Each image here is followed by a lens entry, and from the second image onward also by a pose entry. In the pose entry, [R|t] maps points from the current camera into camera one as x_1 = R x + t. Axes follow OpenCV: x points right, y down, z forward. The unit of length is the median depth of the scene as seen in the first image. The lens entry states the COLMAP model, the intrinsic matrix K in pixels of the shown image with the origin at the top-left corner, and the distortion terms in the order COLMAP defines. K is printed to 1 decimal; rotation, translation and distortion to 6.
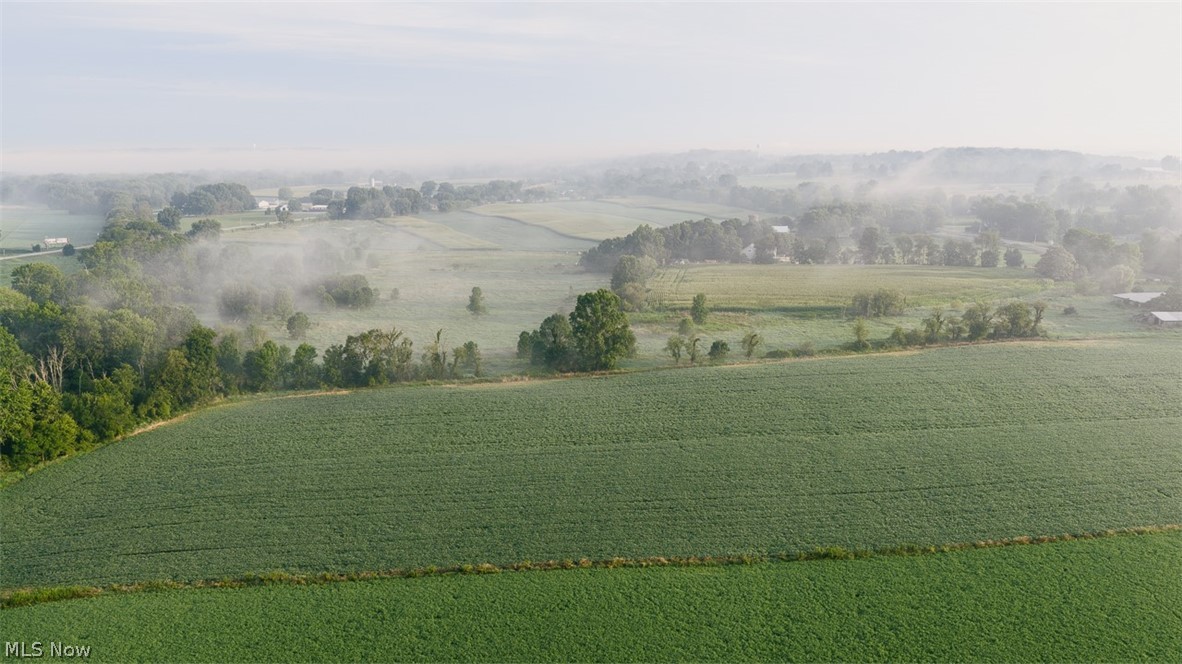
lens RADIAL K [[989.9, 0, 591.3], [0, 989.9, 332.9], [0, 0, 1]] dist [0.010424, -0.009816]
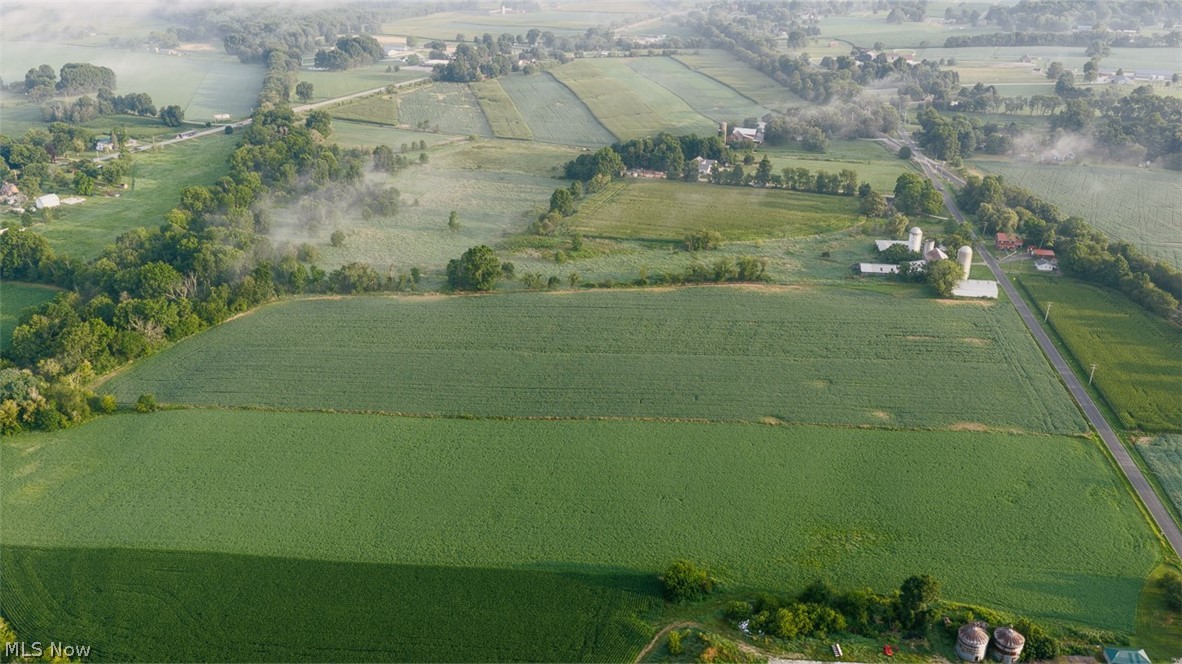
lens RADIAL K [[989.9, 0, 590.7], [0, 989.9, 331.4], [0, 0, 1]] dist [0.010424, -0.009816]
pose [[0.982737, 0.076805, -0.168314, 0.536098], [-0.038322, 0.974532, 0.220948, -0.307454], [0.180998, -0.210684, 0.960652, -0.720388]]
